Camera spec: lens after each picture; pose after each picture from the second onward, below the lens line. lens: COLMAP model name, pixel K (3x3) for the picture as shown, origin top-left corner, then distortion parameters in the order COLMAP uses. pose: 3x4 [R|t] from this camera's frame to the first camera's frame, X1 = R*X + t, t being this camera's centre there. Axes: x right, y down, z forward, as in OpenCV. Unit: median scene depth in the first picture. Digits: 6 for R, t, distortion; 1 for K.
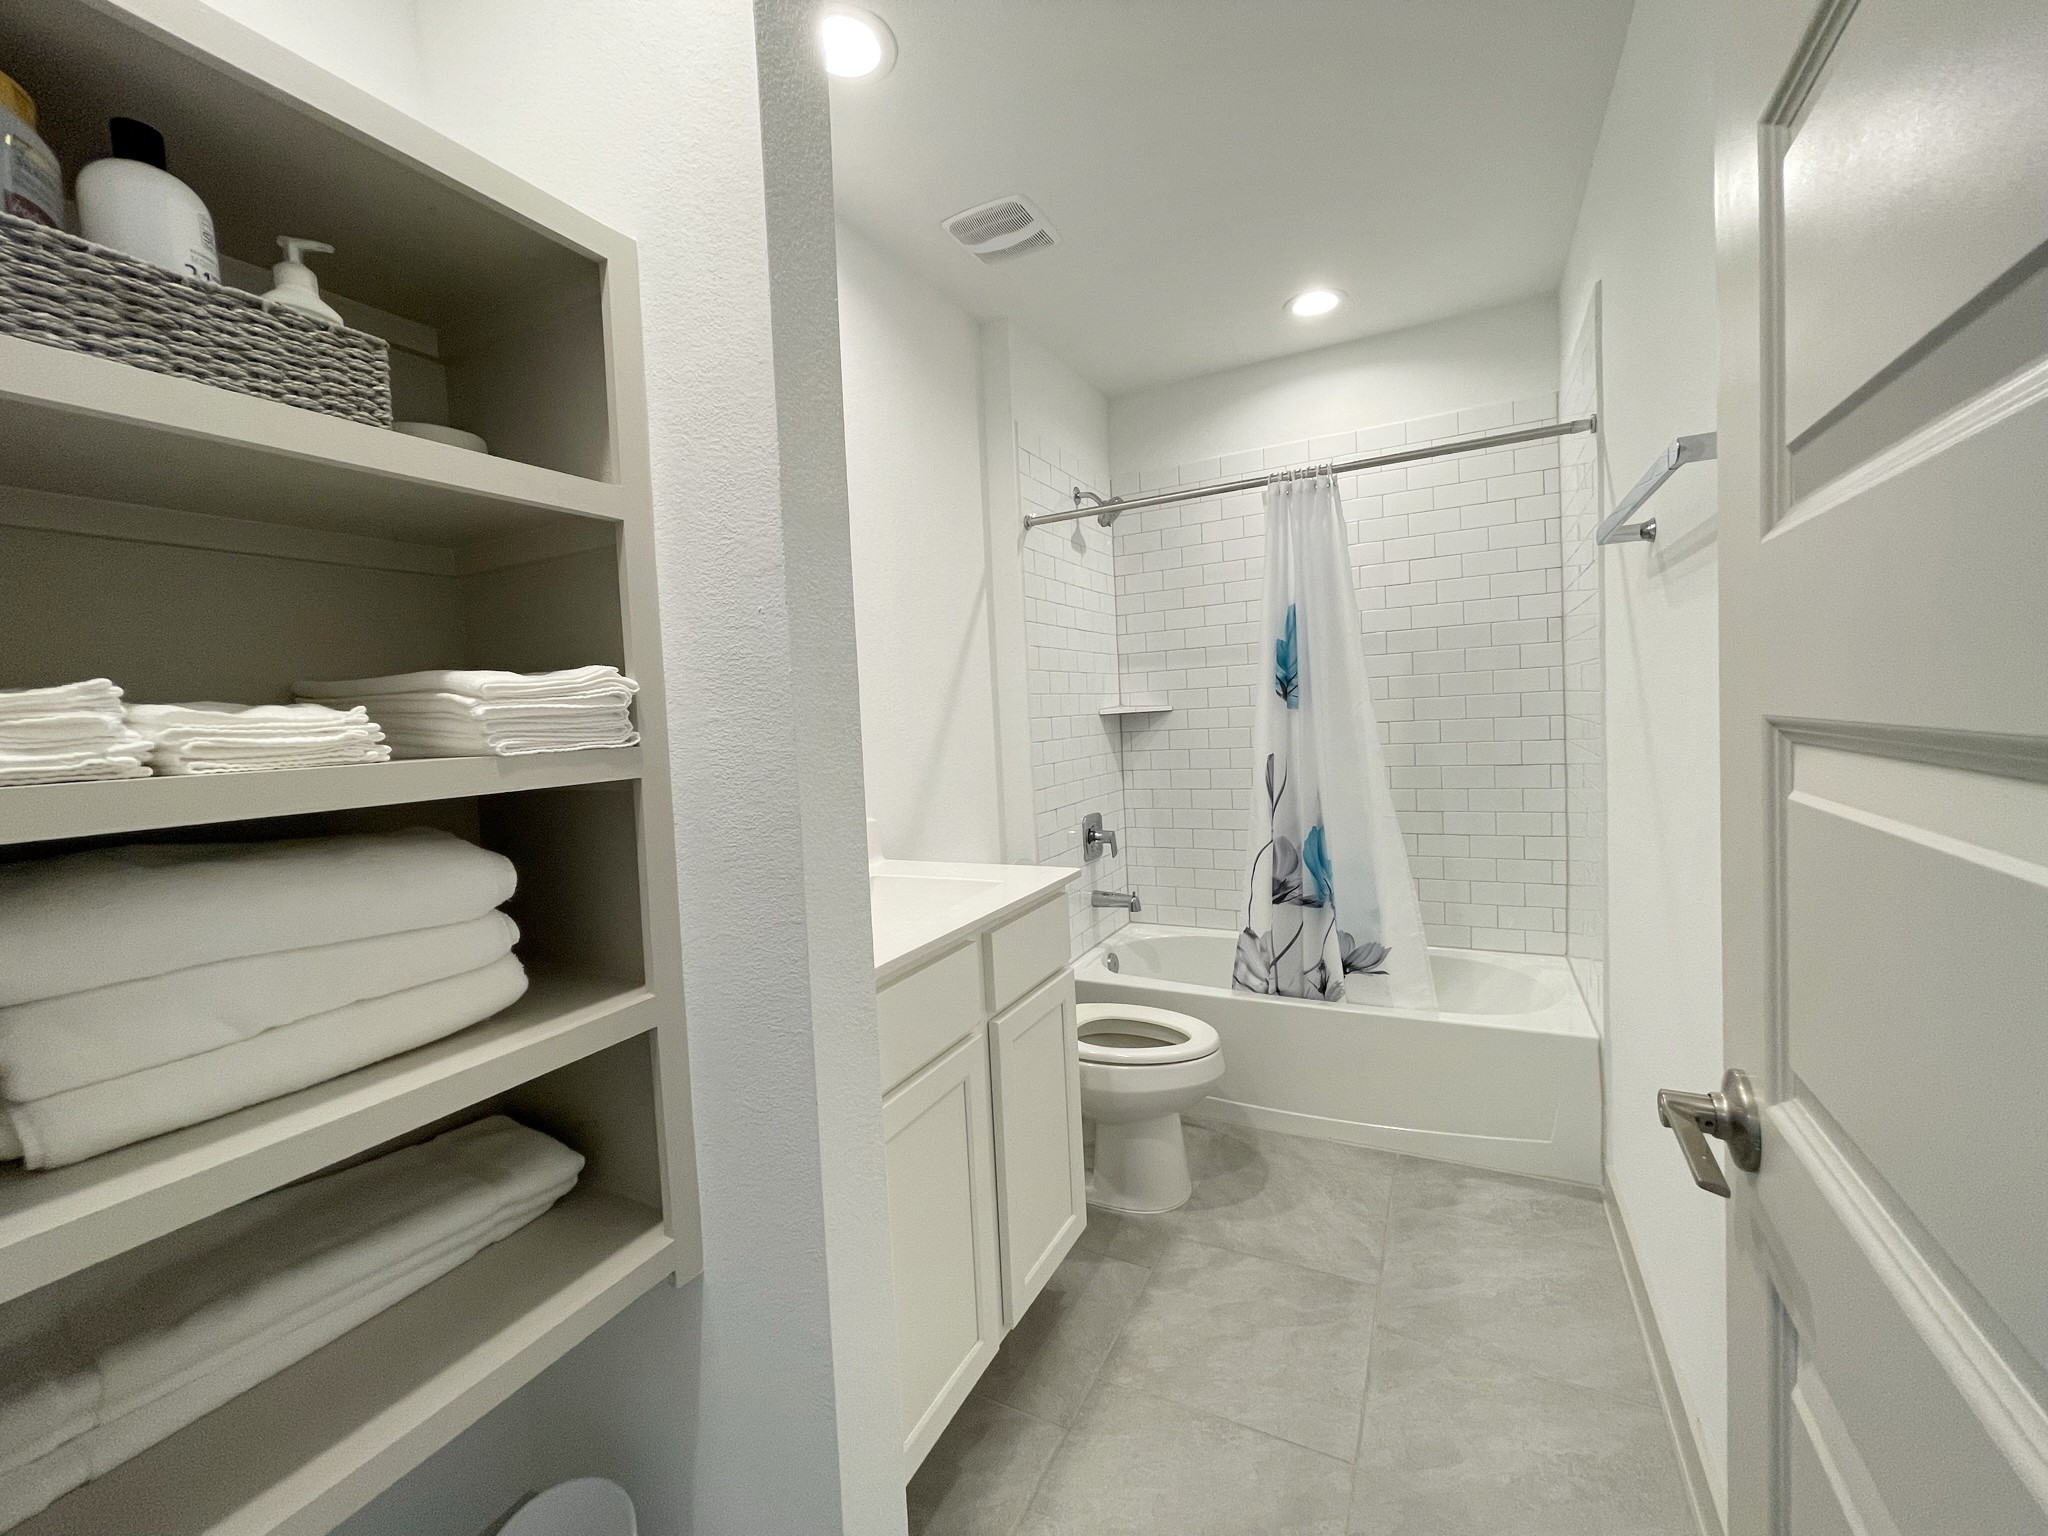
lens RADIAL K [[825.8, 0, 1026.5], [0, 825.8, 761.8], [0, 0, 1]] dist [0.002150, -0.000916]
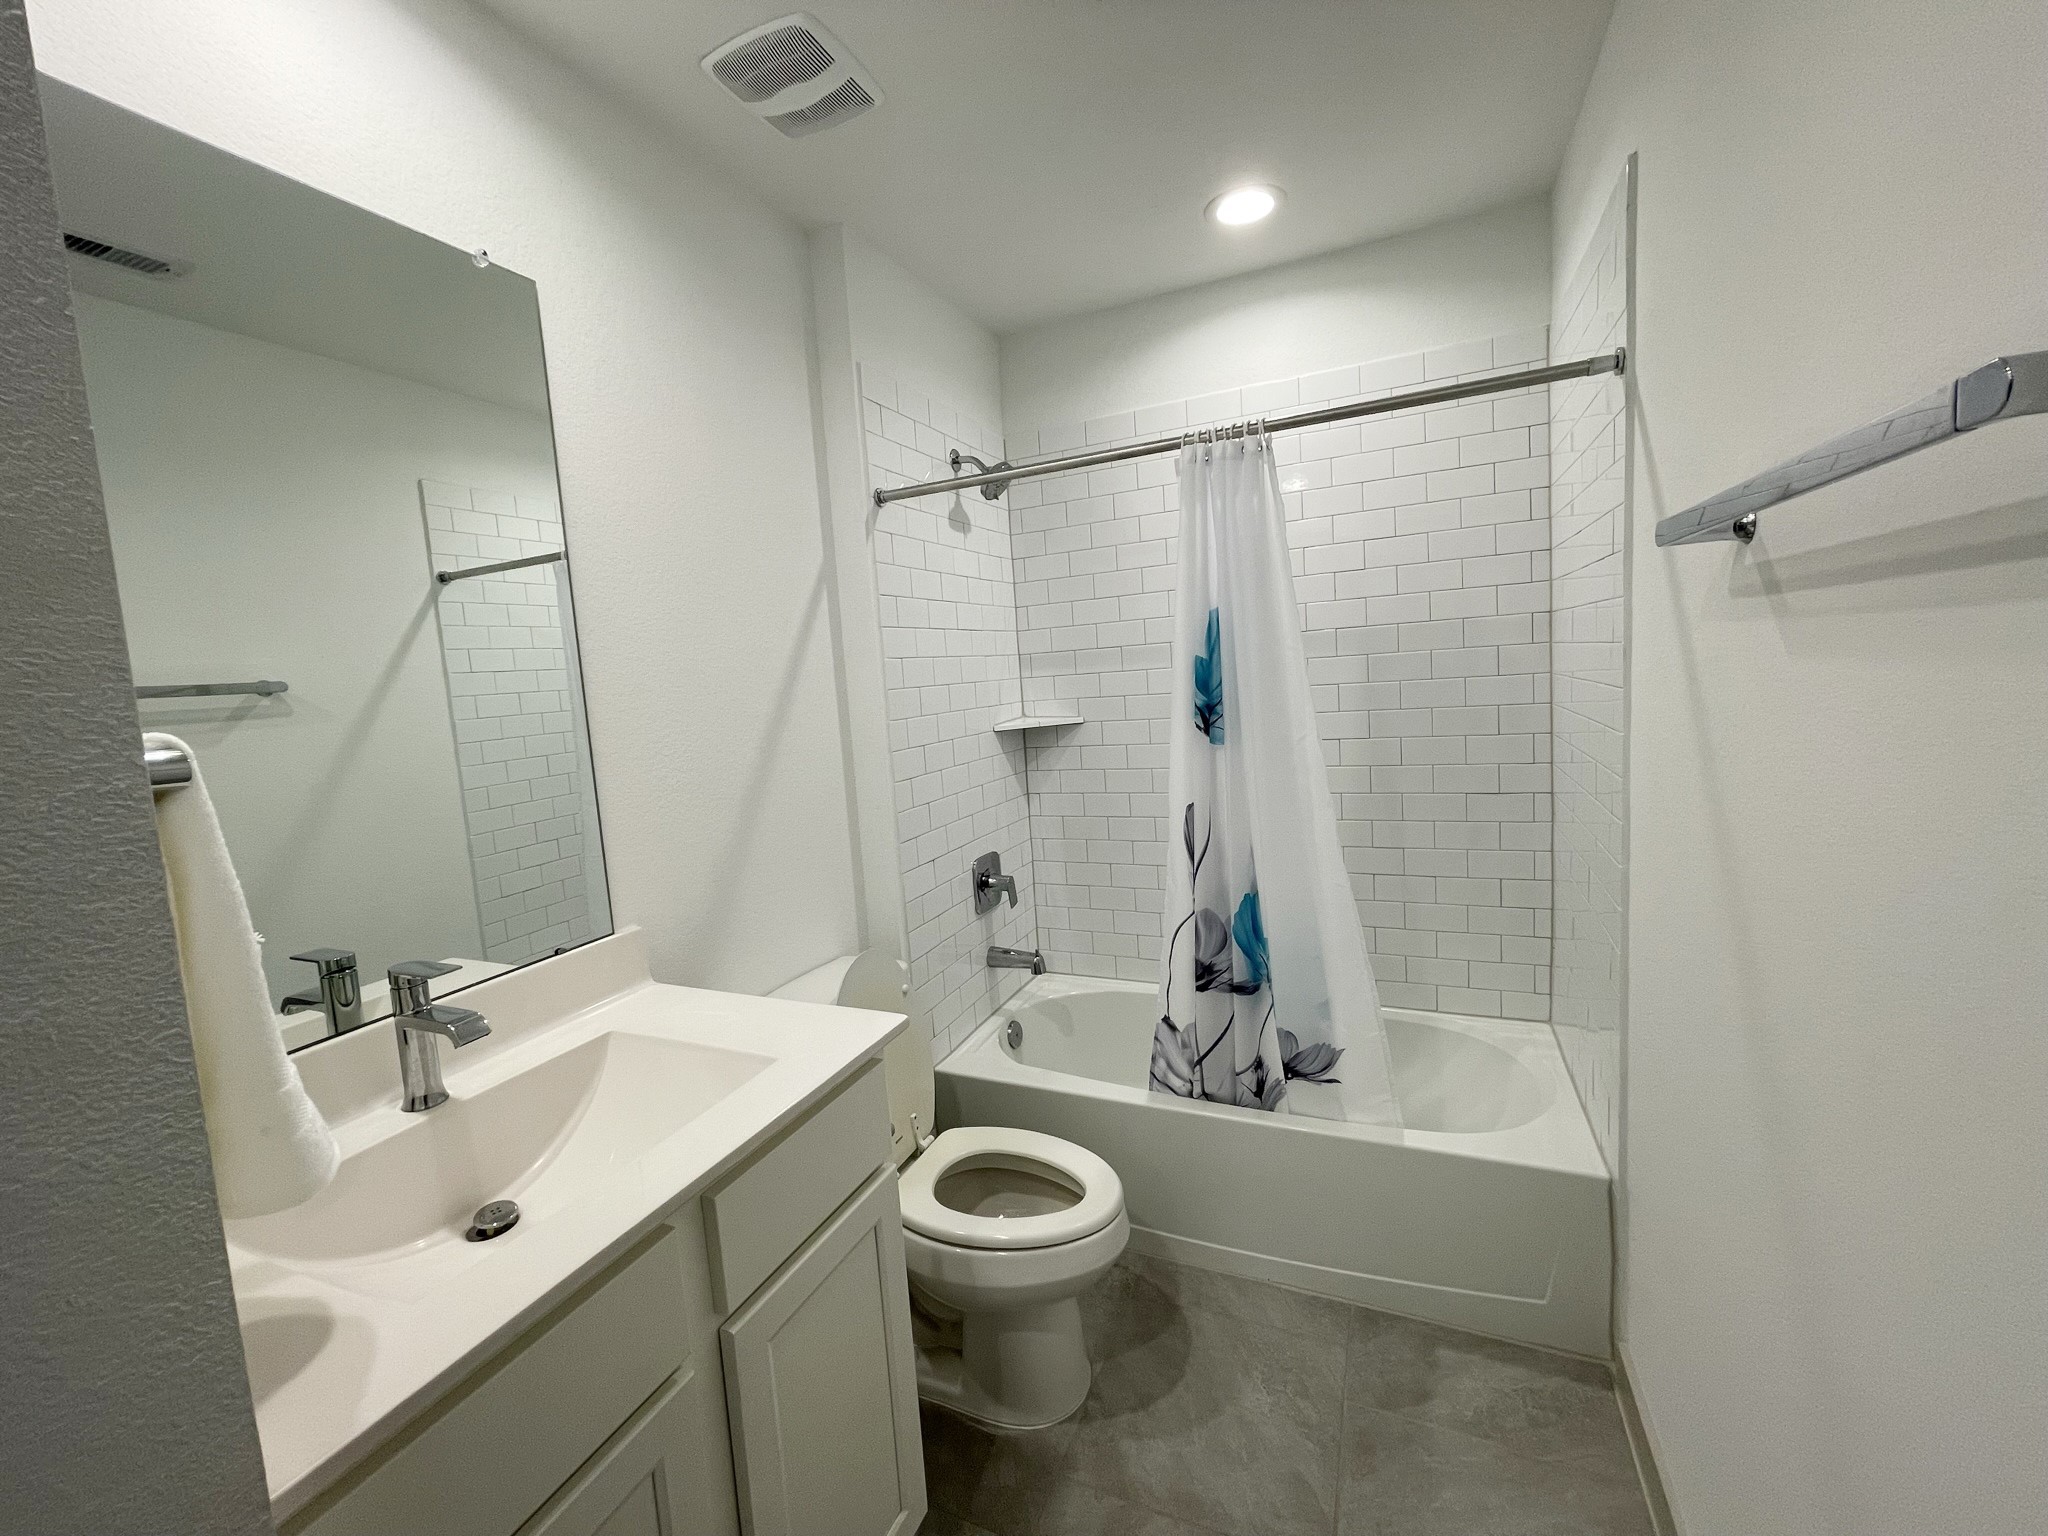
lens RADIAL K [[825.8, 0, 1023.2], [0, 825.8, 764.4], [0, 0, 1]] dist [0.002150, -0.000916]
pose [[0.998488, -0.023876, 0.049517, 0.101860], [0.021446, 0.998567, 0.049037, -0.085993], [-0.050617, -0.047901, 0.997569, 0.238938]]
